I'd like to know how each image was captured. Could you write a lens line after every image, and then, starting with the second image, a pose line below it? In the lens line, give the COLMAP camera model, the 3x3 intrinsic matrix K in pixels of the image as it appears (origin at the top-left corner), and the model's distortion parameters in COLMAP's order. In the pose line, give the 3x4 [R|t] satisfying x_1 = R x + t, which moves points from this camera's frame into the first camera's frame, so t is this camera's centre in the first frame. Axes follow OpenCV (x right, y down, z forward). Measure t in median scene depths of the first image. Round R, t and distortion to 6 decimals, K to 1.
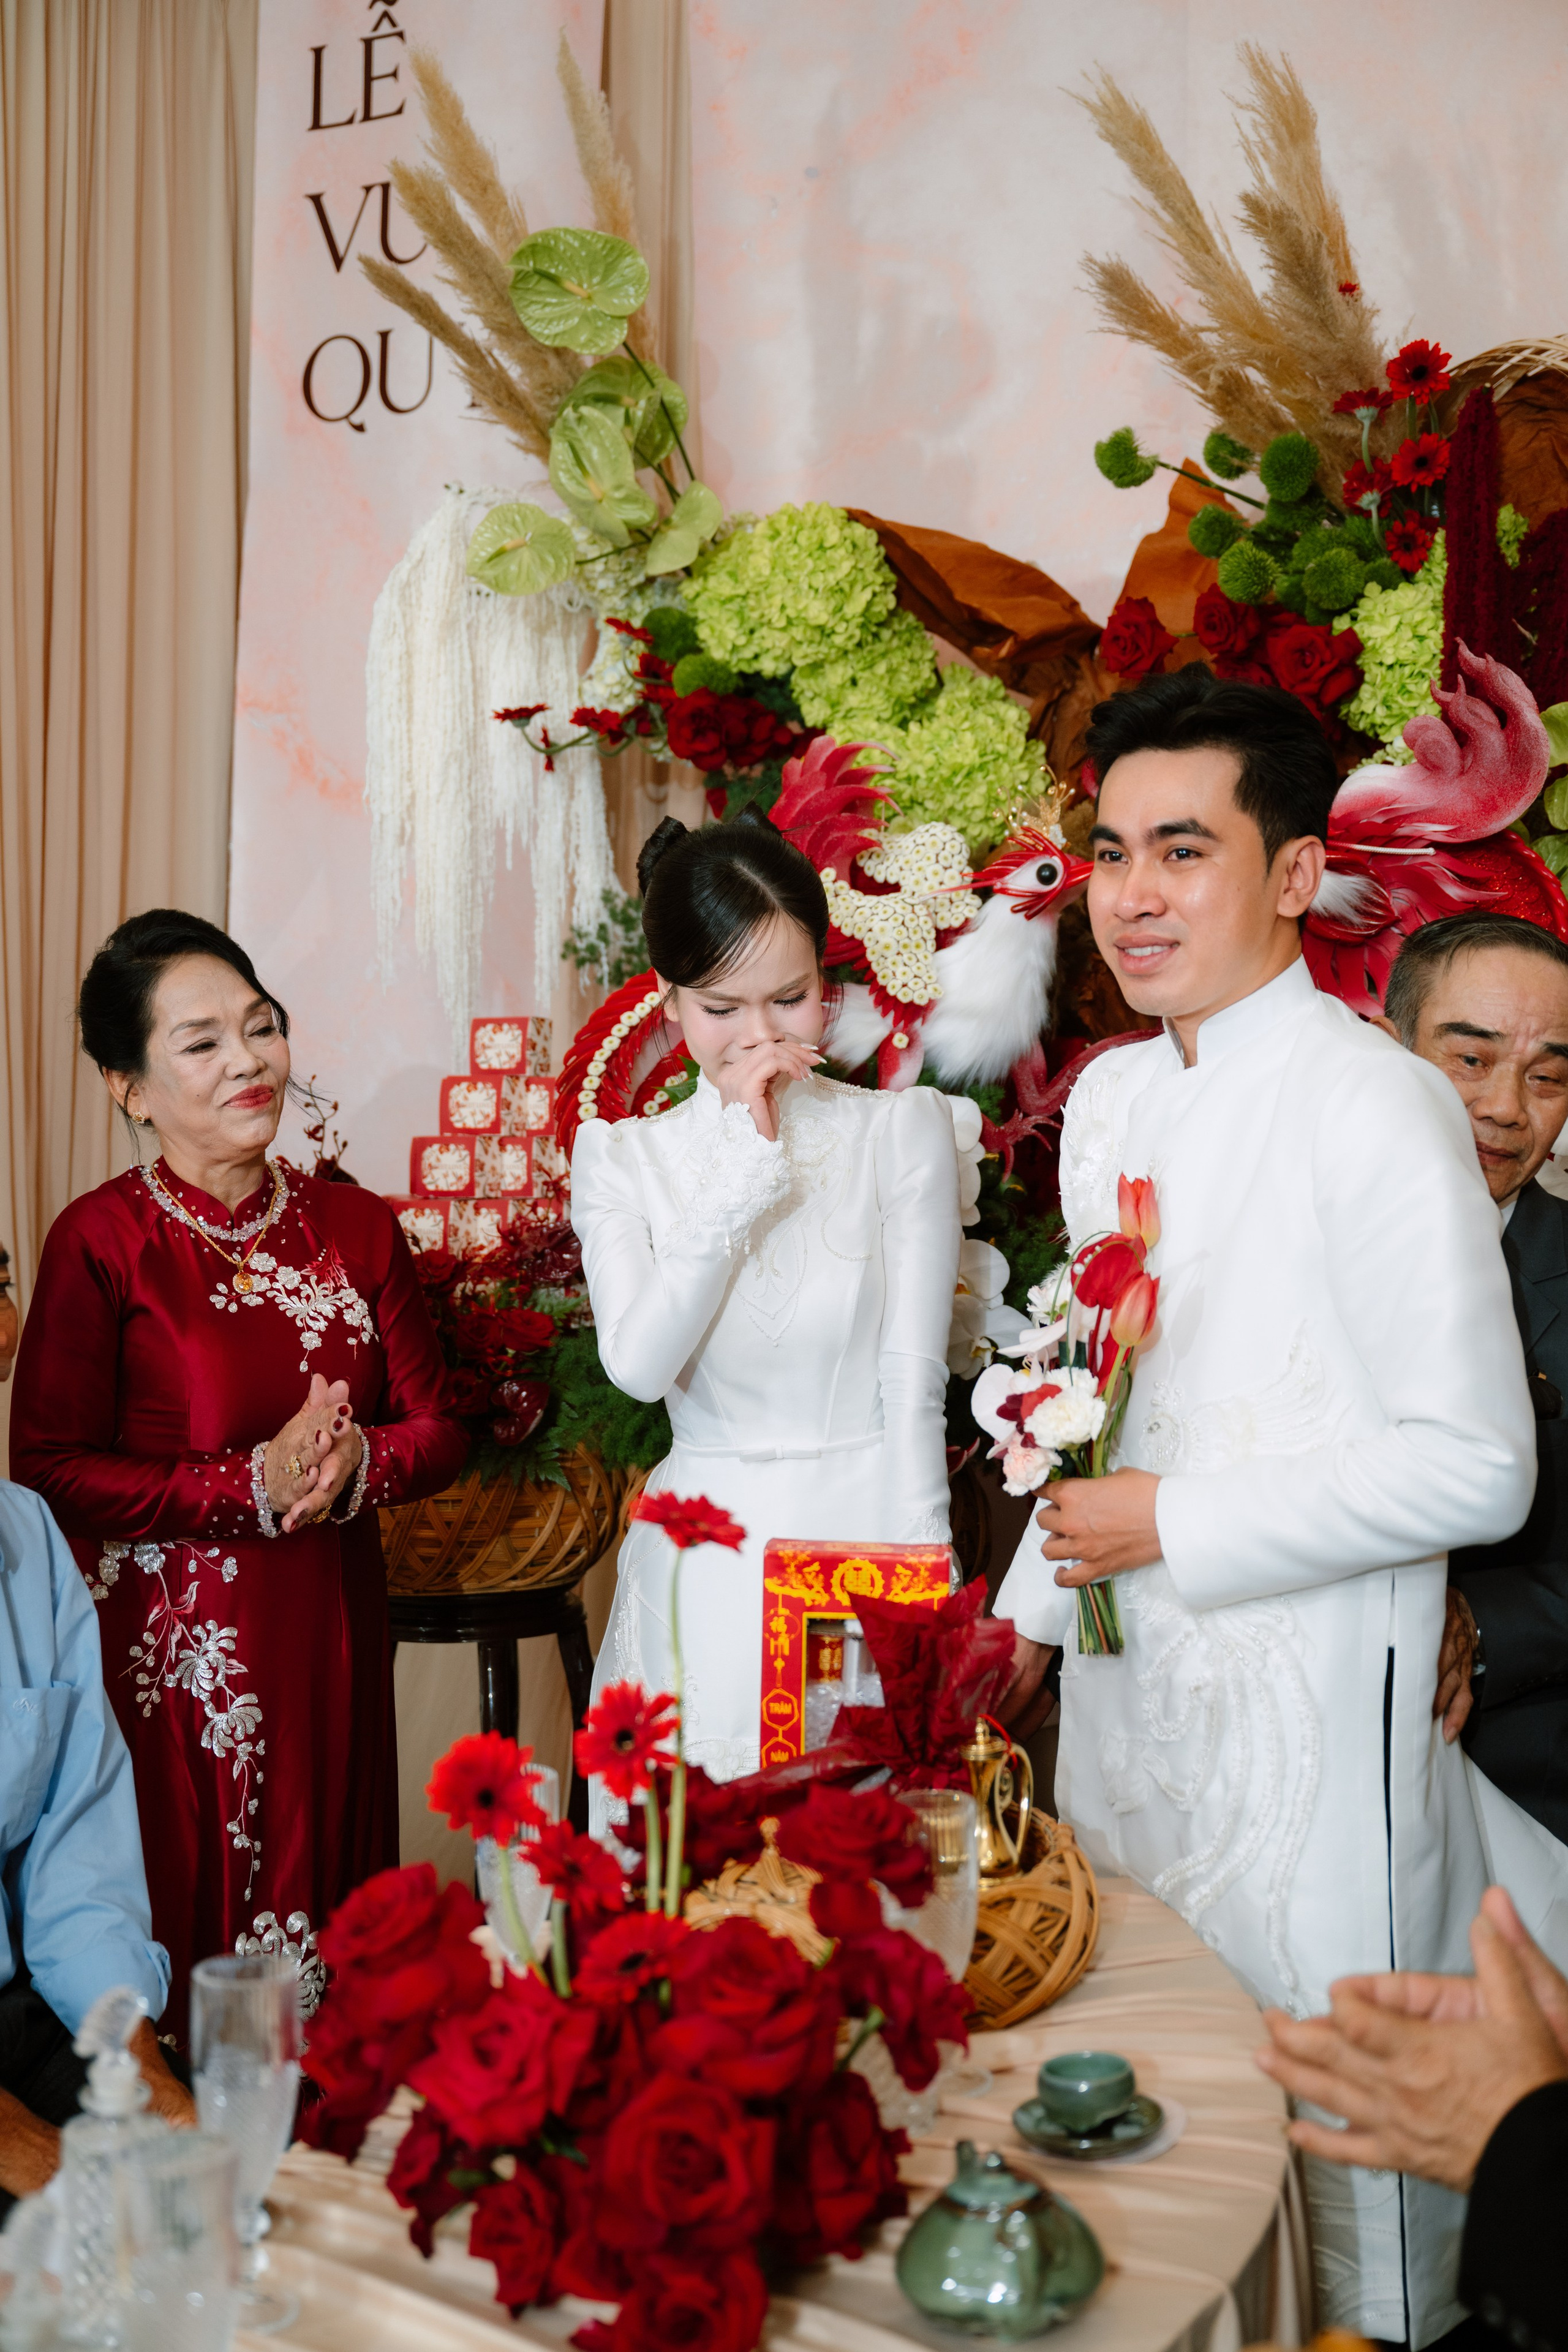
lens RADIAL K [[2768.8, 0, 794.1], [0, 2768.8, 1155.0], [0, 0, 1]] dist [0.001790, -0.017526]
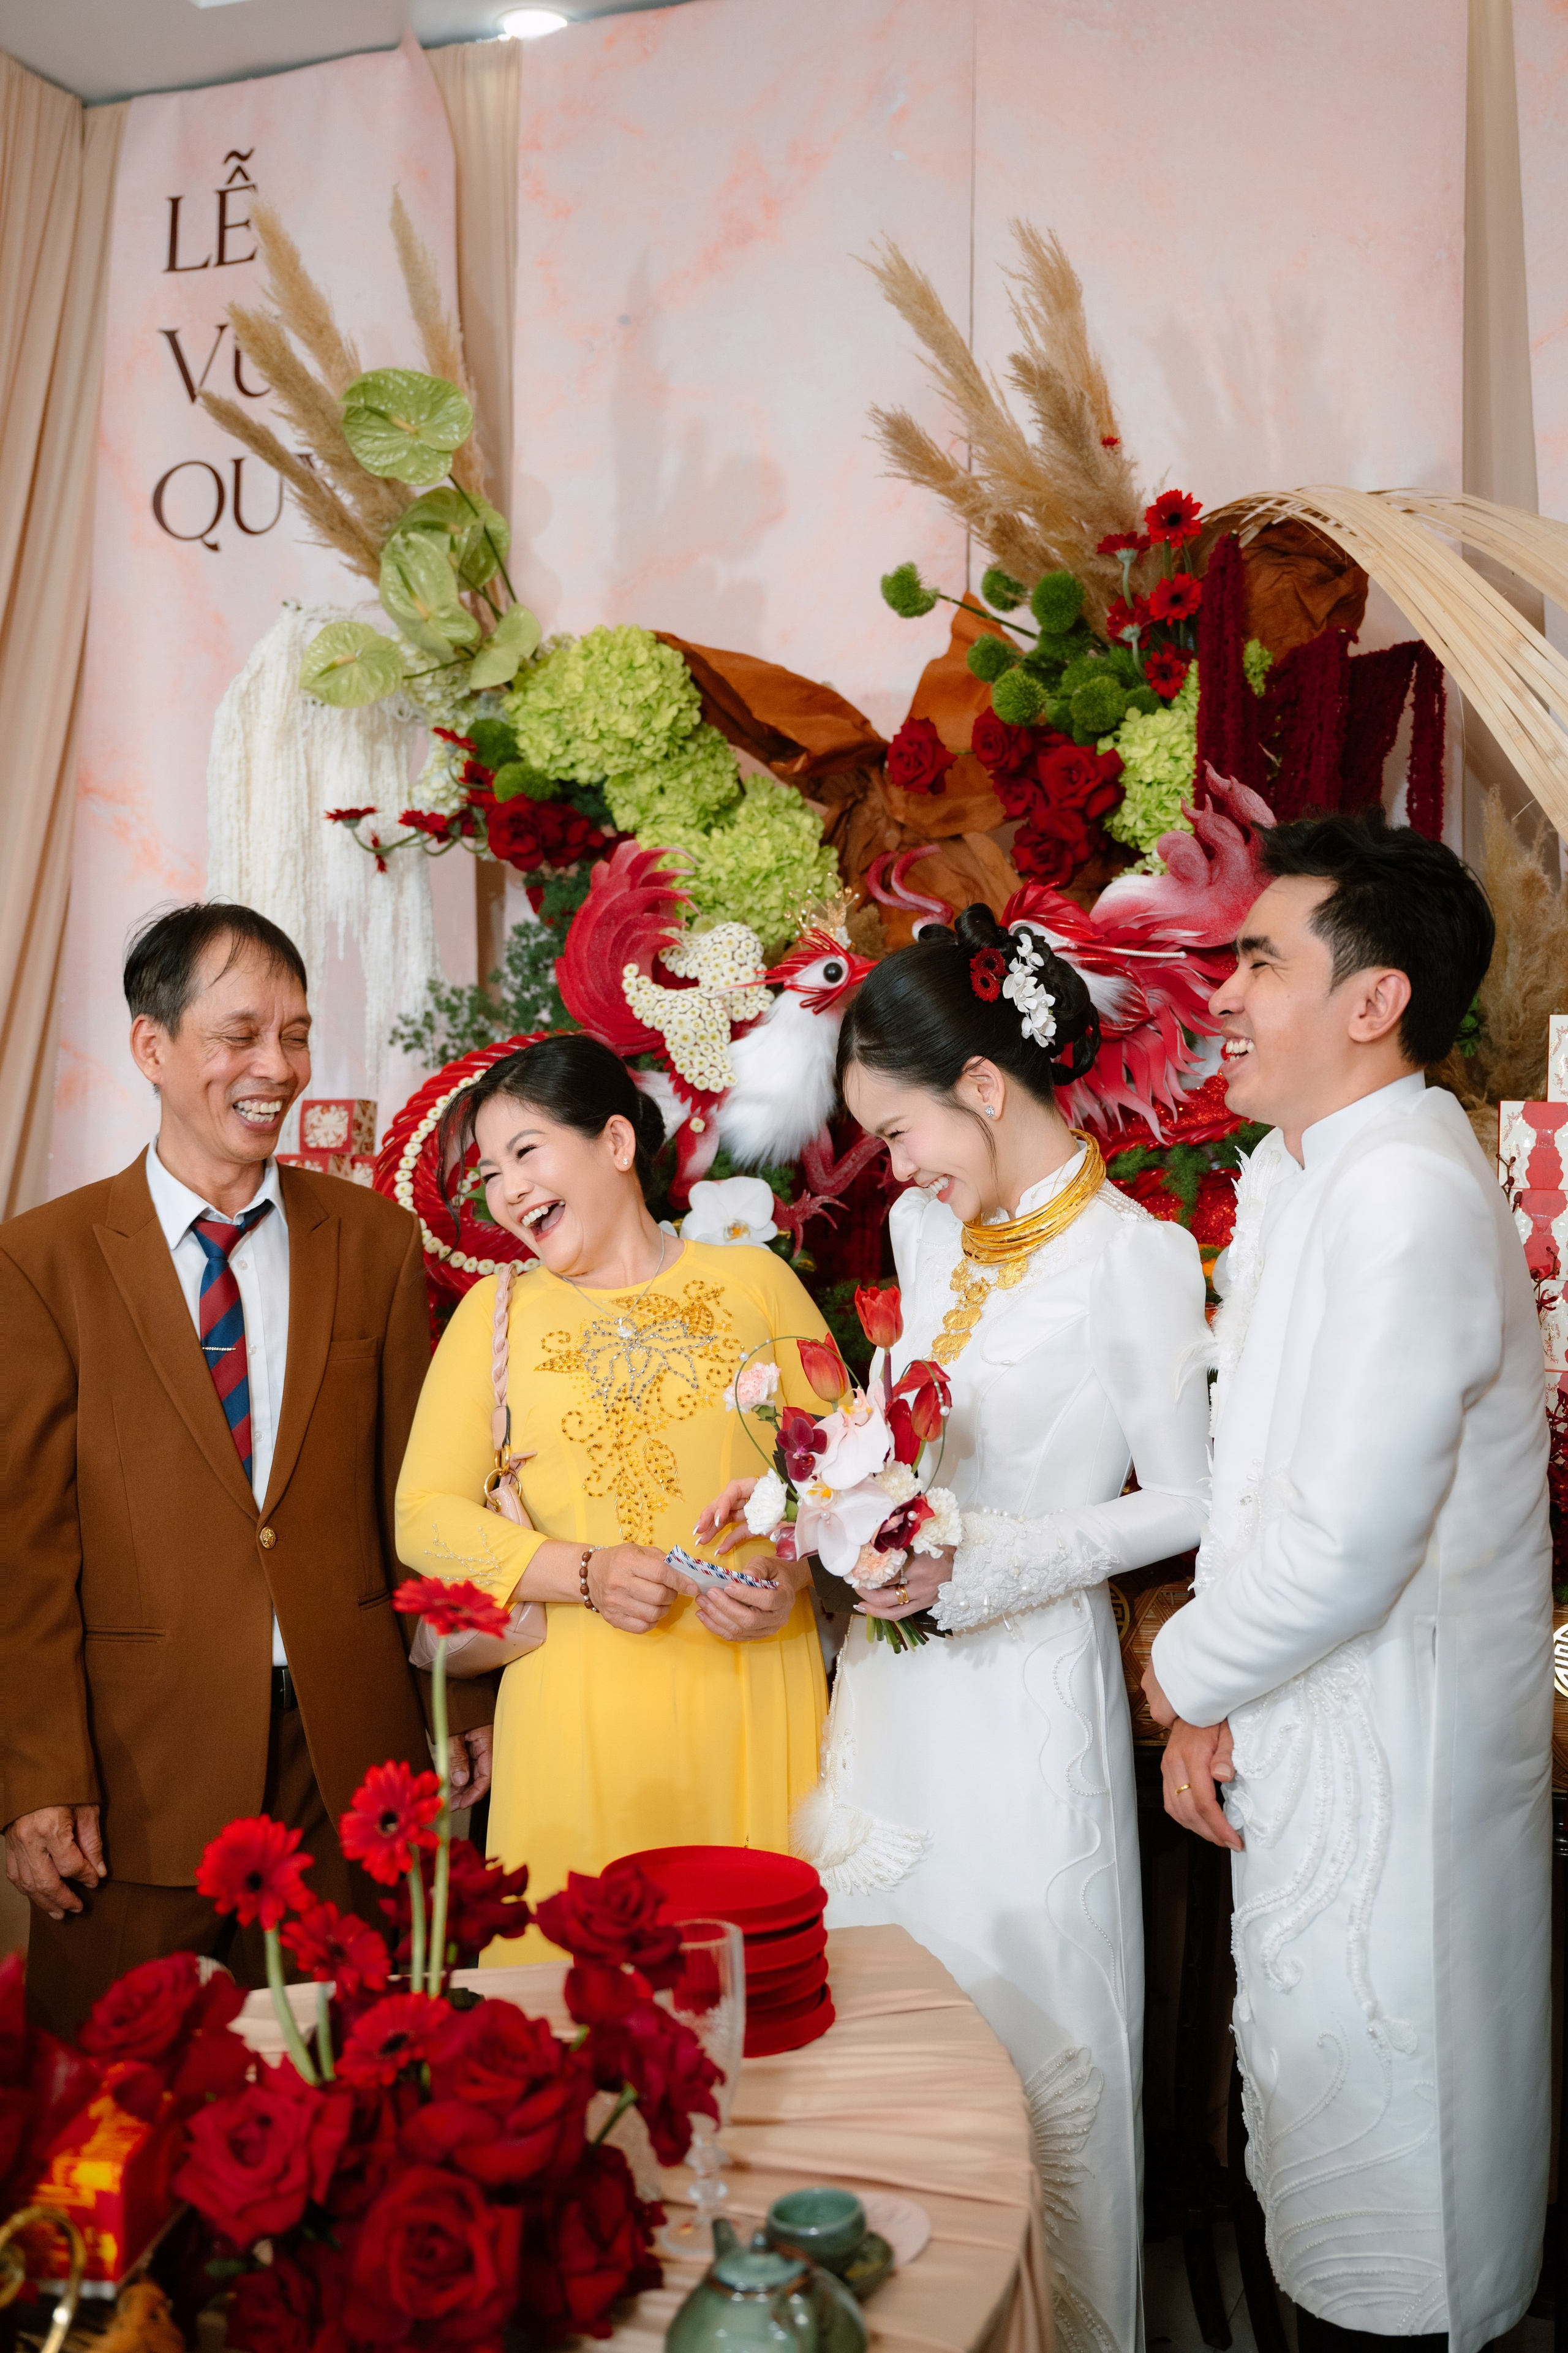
lens RADIAL K [[2514.7, 0, 829.6], [0, 2514.7, 1107.4], [0, 0, 1]] dist [-0.008969, 0.051191]
pose [[0.997386, 0.004689, 0.072099, 0.017620], [-0.001812, 0.999201, -0.039920, -0.008655], [-0.072228, 0.039685, 0.996598, 0.023524]]
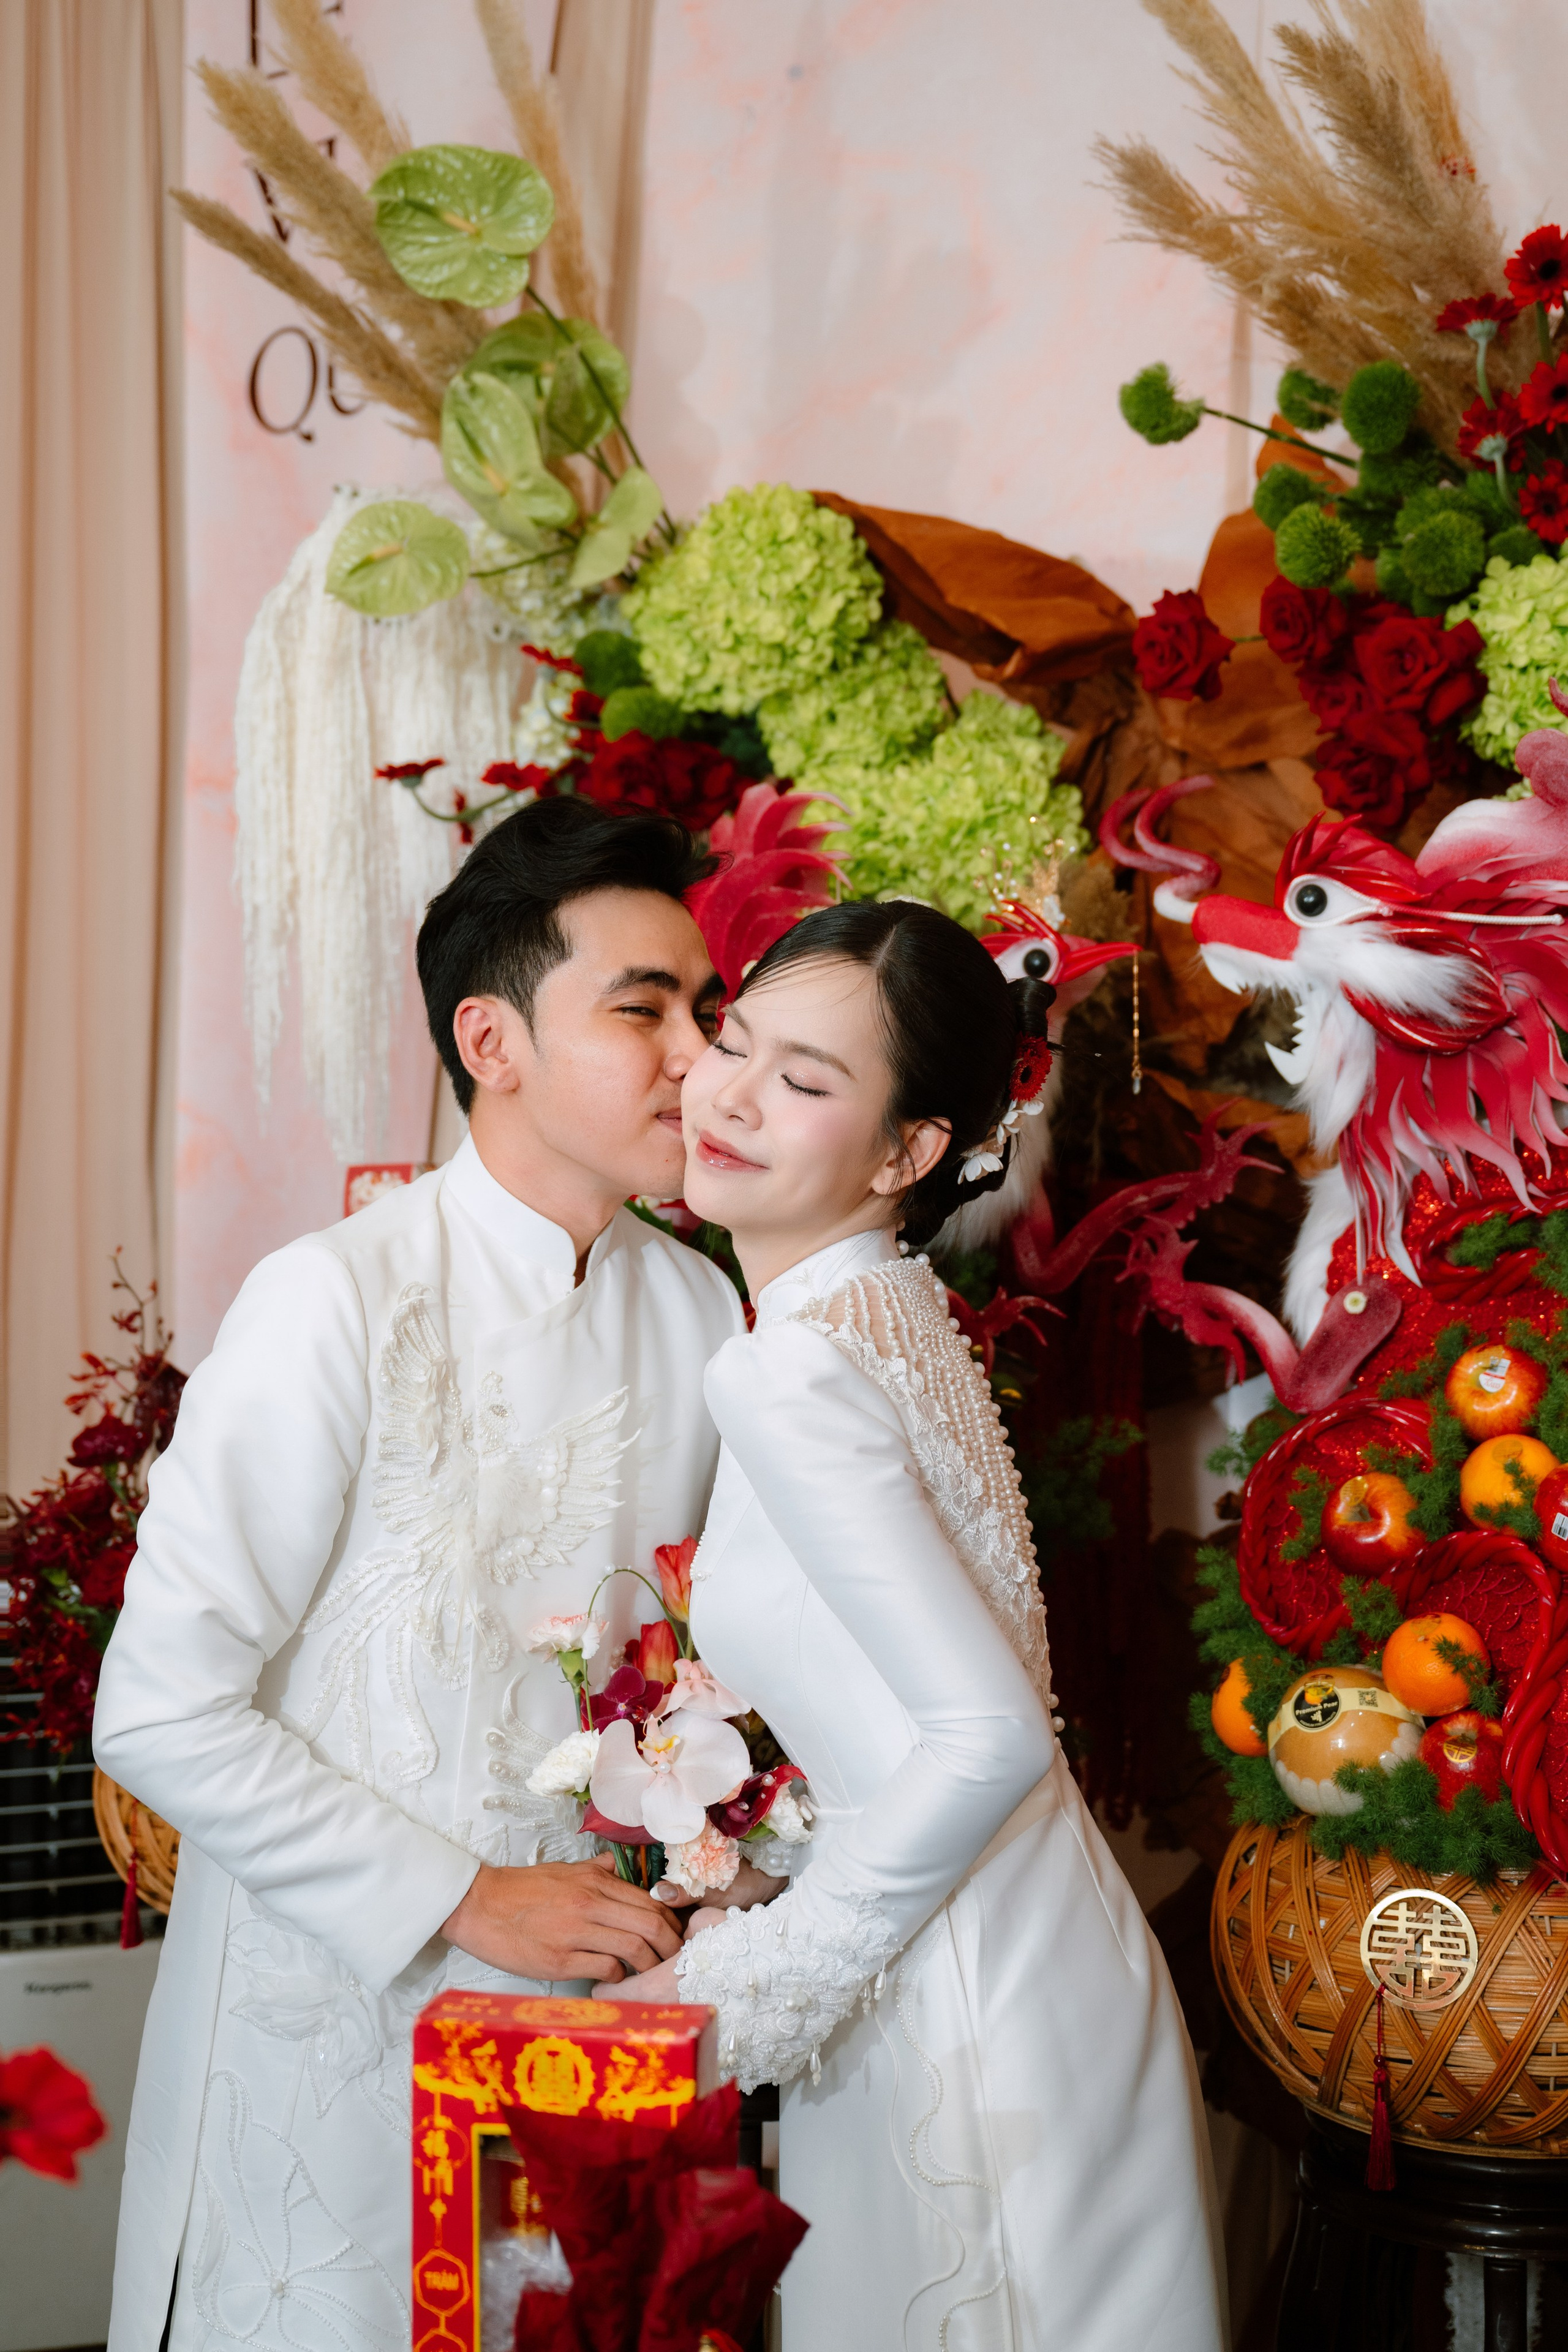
lens RADIAL K [[3000.4, 0, 817.9], [0, 3000.4, 1128.0], [0, 0, 1]] dist [-0.003515, 0.031369]
pose [[0.995969, -0.017146, -0.088042, 0.092855], [0.012936, 0.998755, -0.048169, -0.018784], [0.088758, 0.046836, 0.994951, 0.191075]]
